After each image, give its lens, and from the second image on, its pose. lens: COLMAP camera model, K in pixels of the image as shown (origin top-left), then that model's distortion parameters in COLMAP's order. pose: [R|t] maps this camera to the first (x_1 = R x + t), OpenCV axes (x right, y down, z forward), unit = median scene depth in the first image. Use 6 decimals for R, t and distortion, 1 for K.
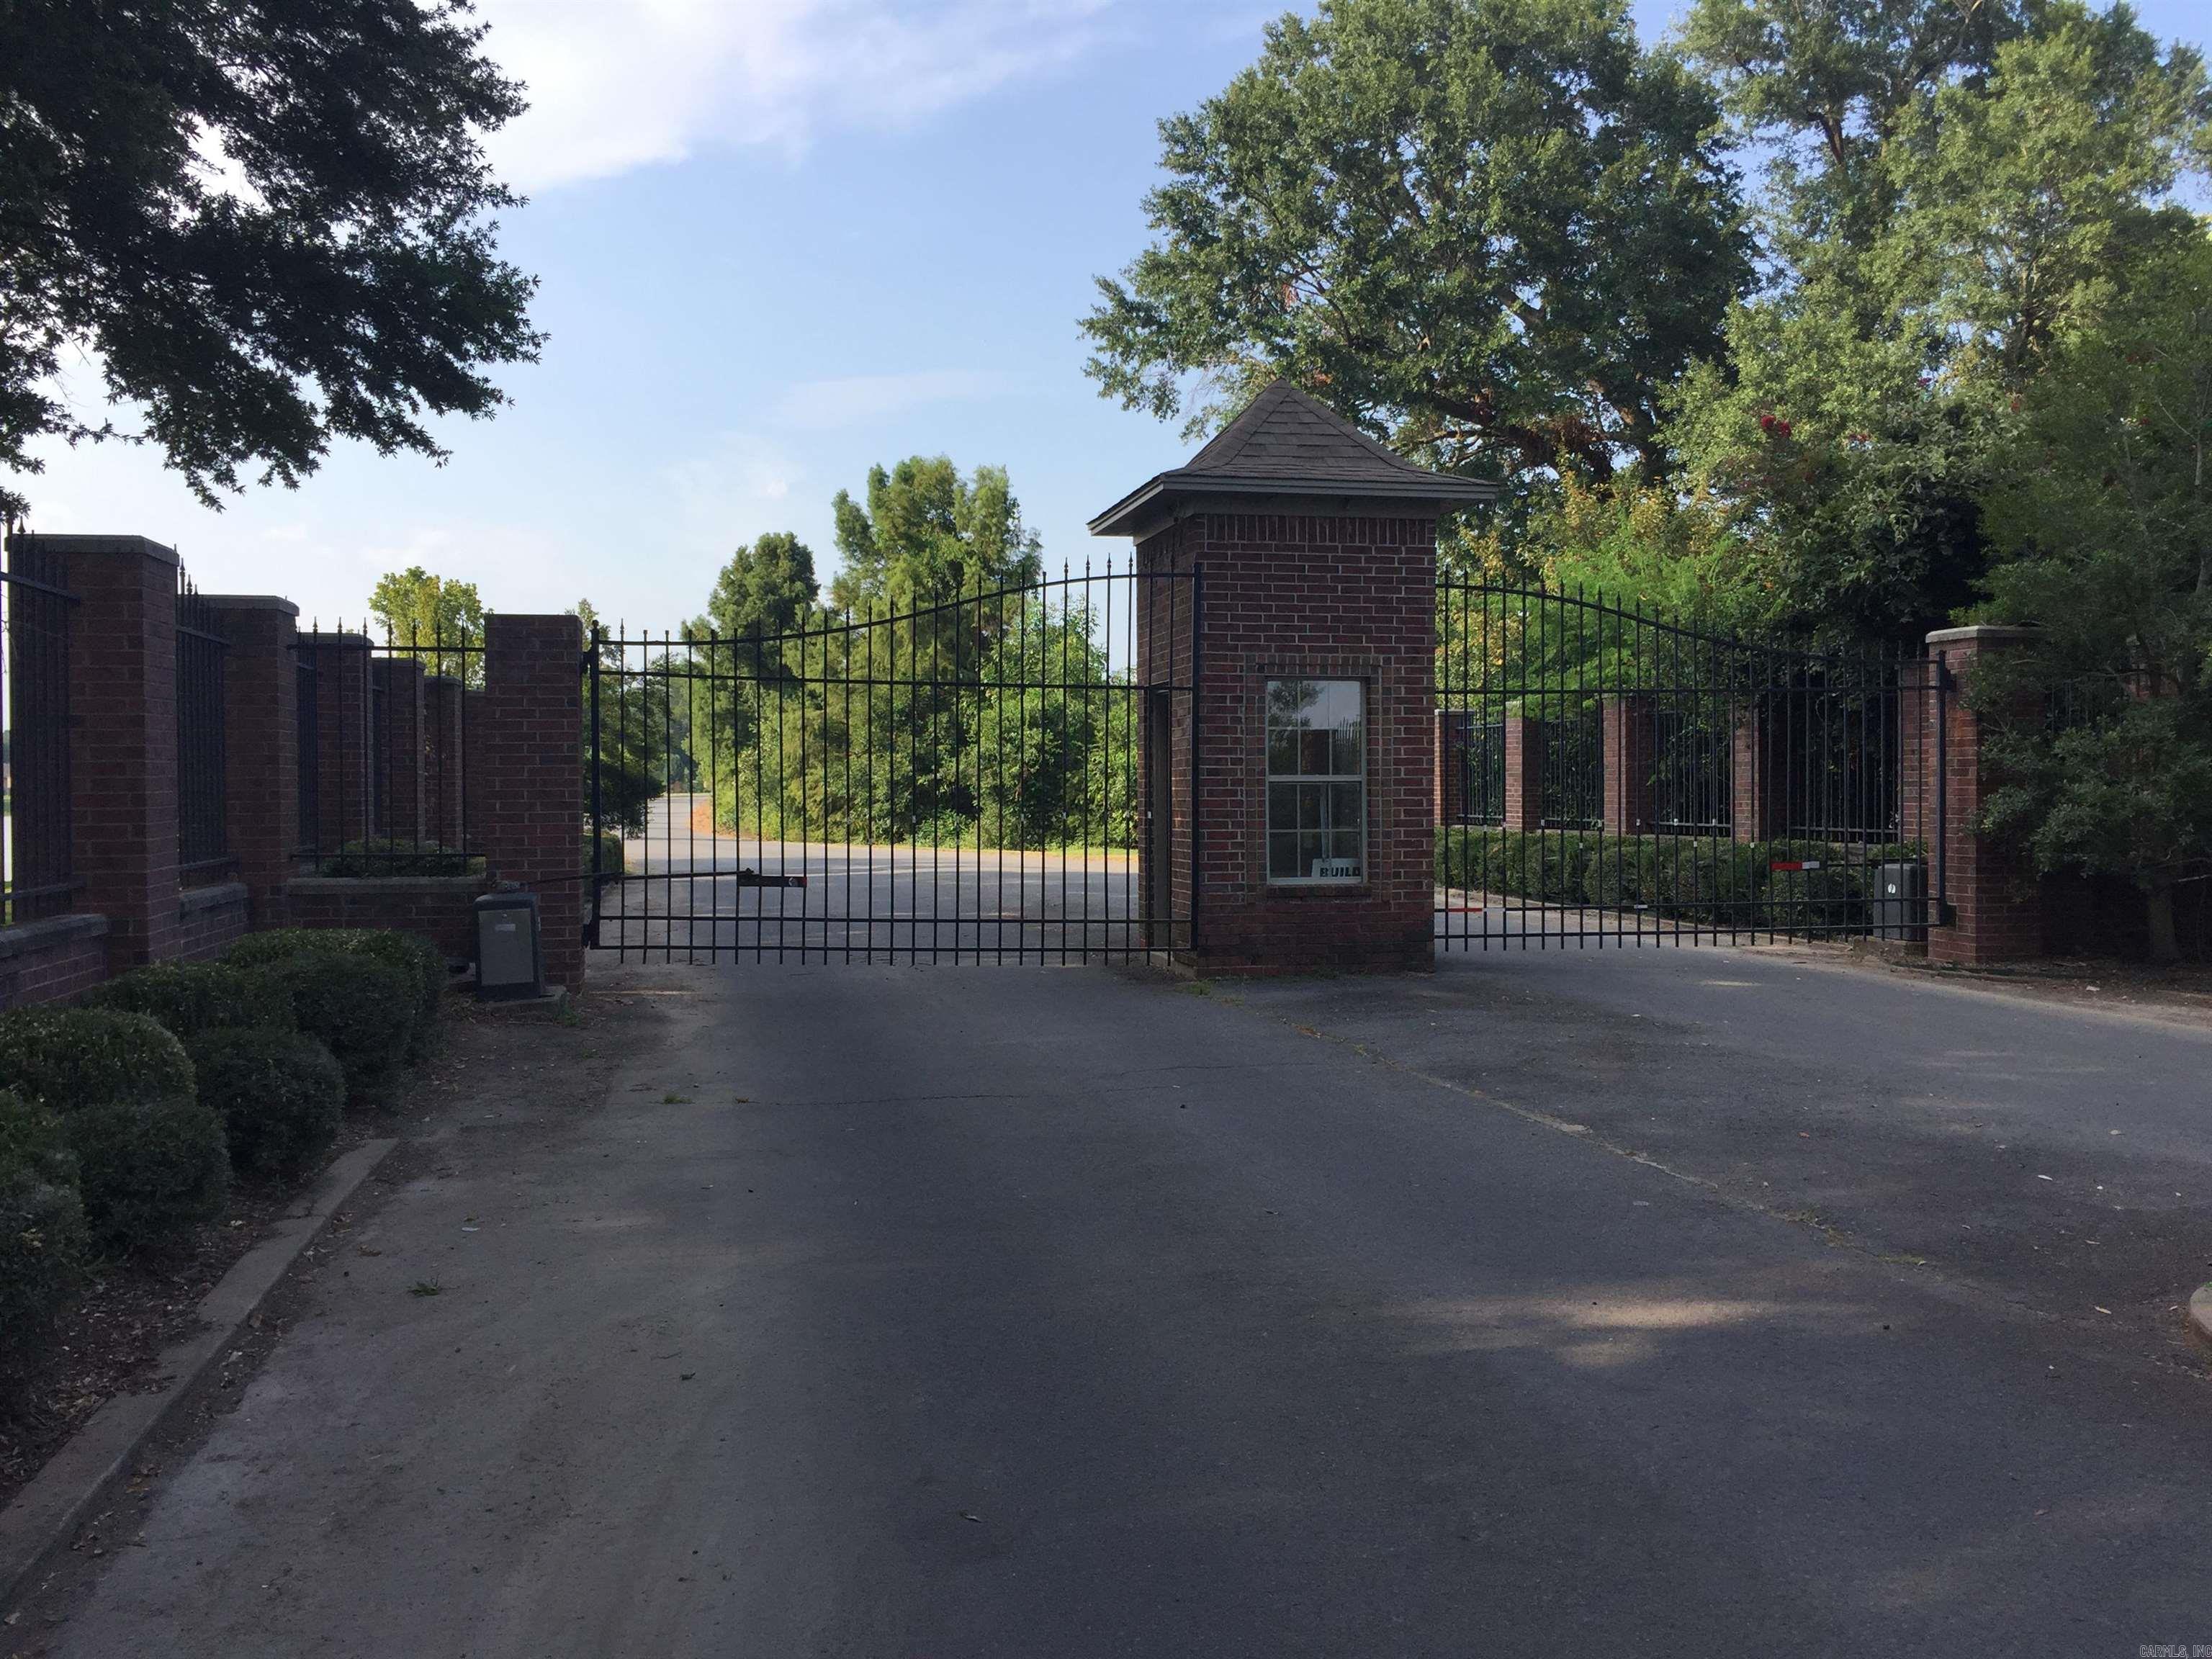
lens RADIAL K [[1871.3, 0, 1106.1], [0, 1871.3, 841.5], [0, 0, 1]] dist [0.008170, -0.002087]
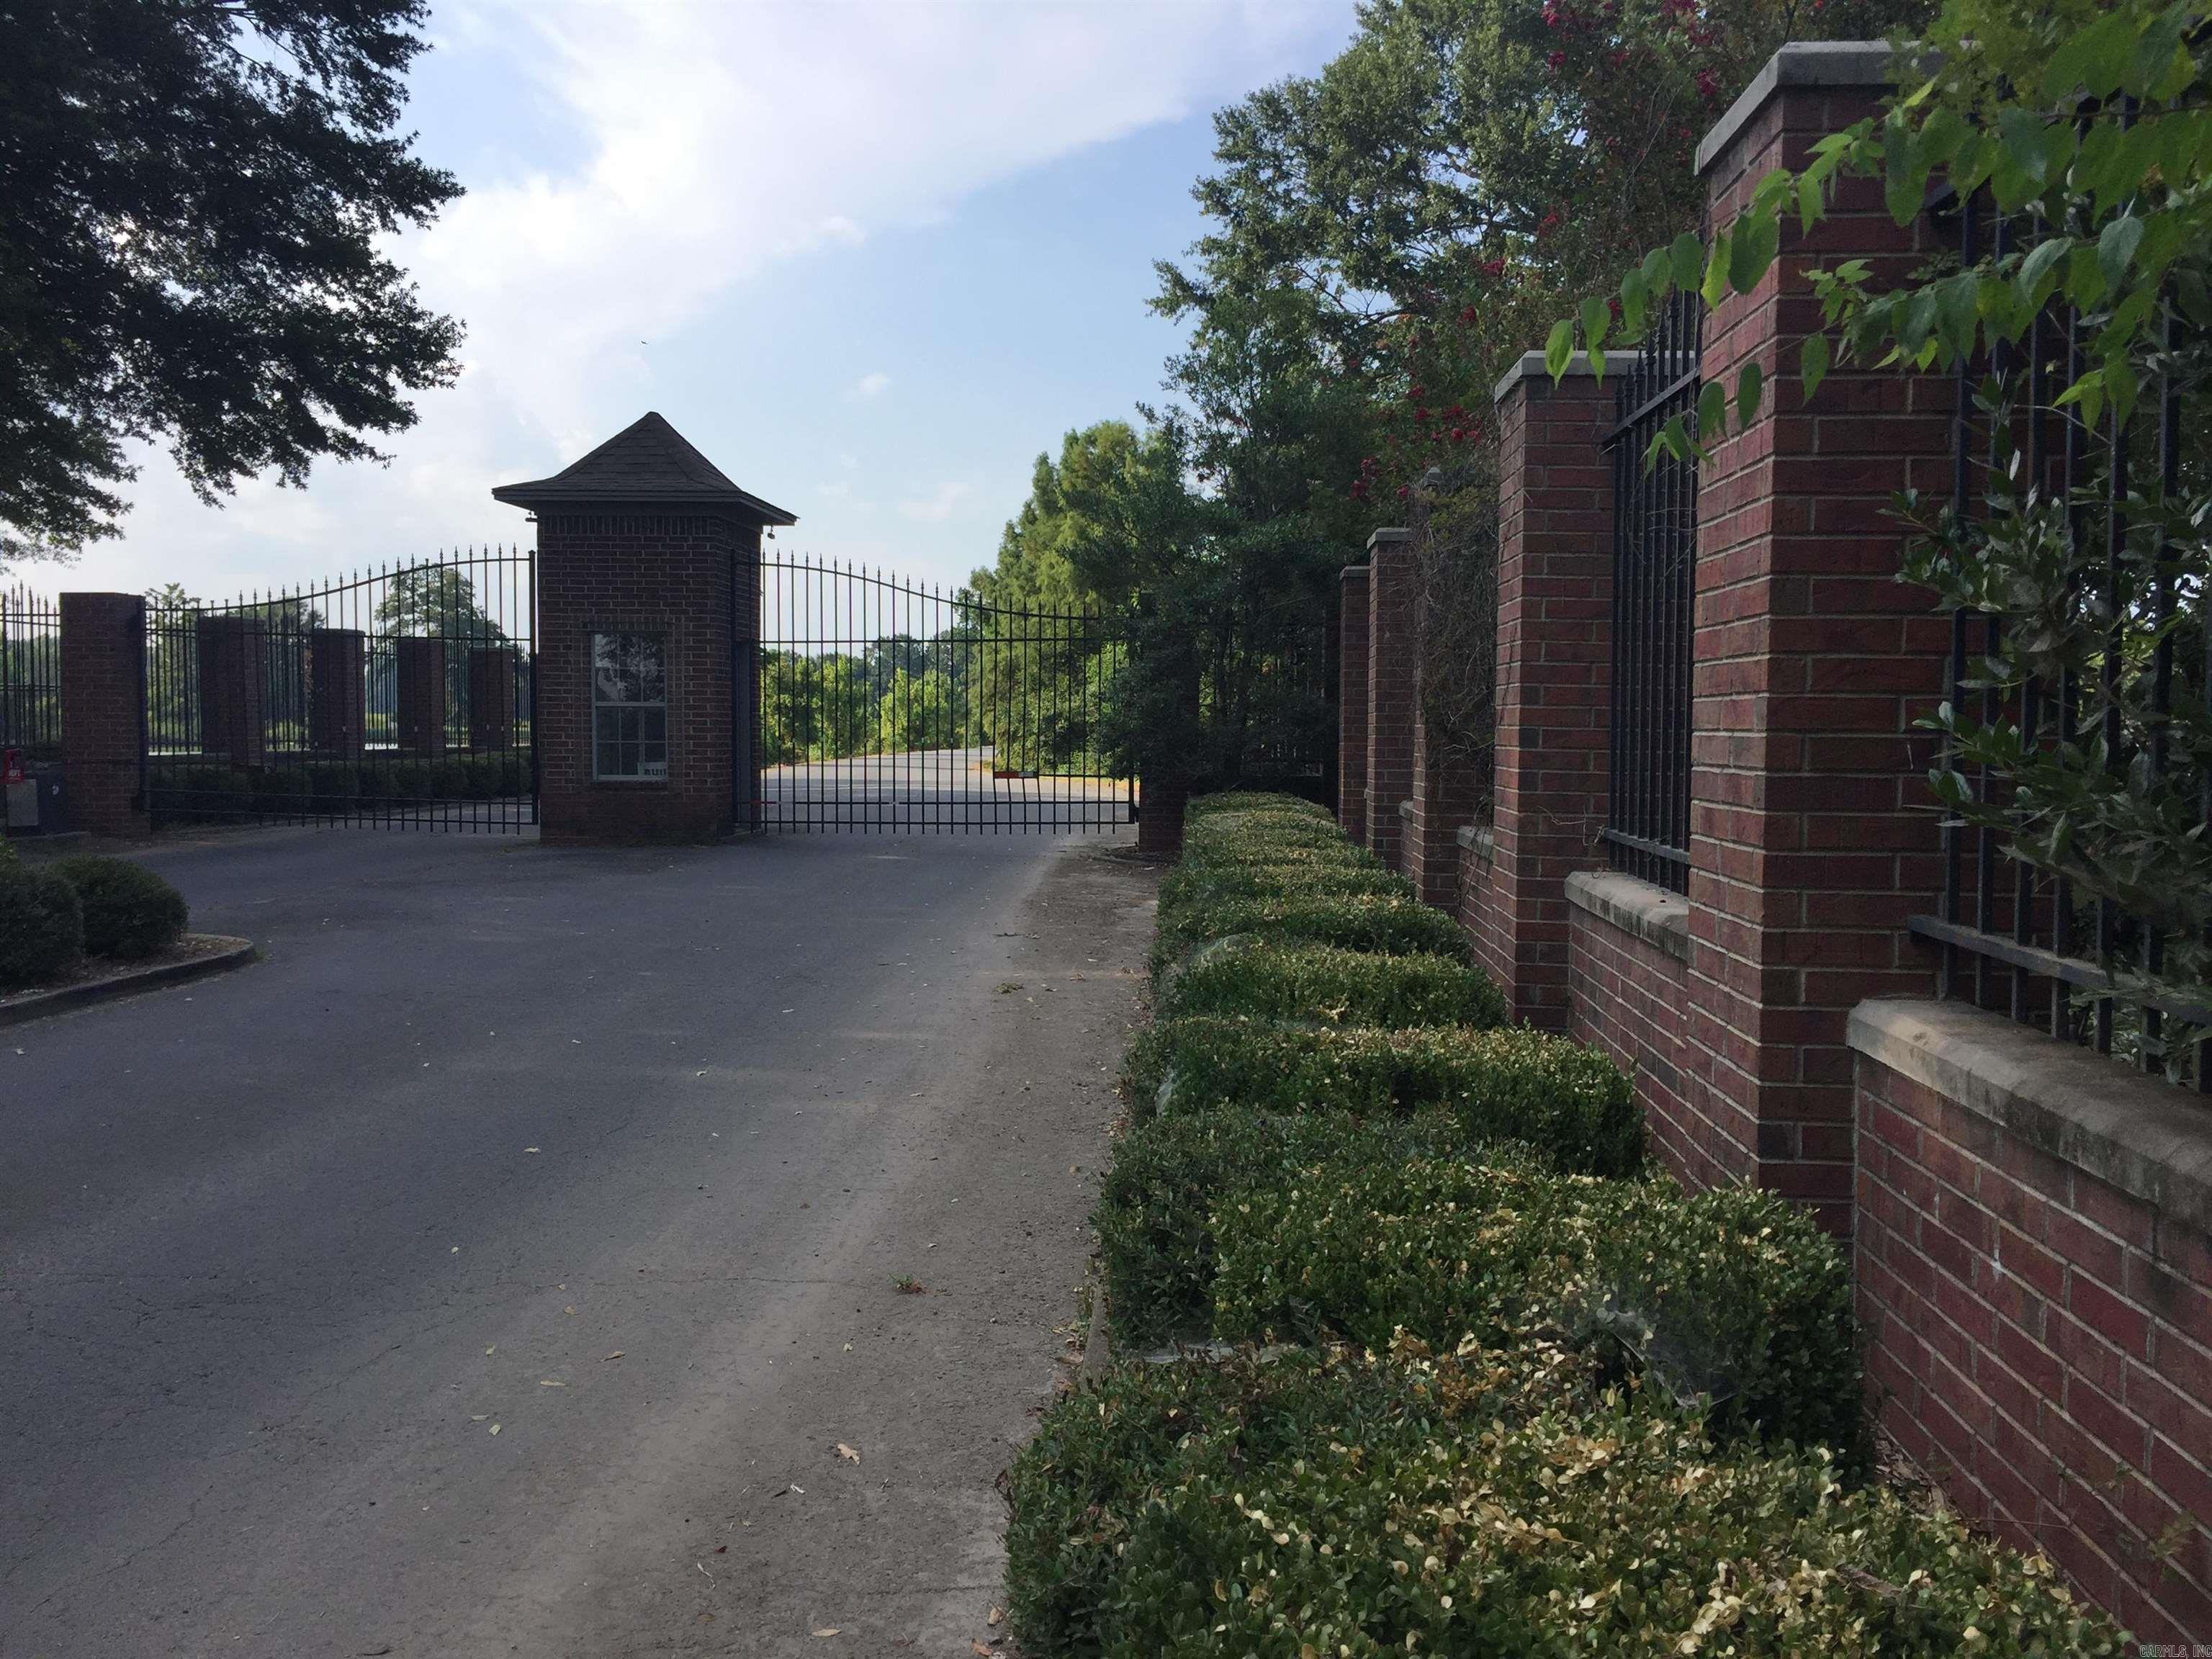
lens RADIAL K [[1871.3, 0, 1102.8], [0, 1871.3, 812.3], [0, 0, 1]] dist [0.008170, -0.002087]
pose [[0.965684, 0.021830, -0.258801, 0.488888], [-0.017825, 0.999682, 0.017814, 0.009470], [0.259108, -0.012589, 0.965766, -0.153246]]
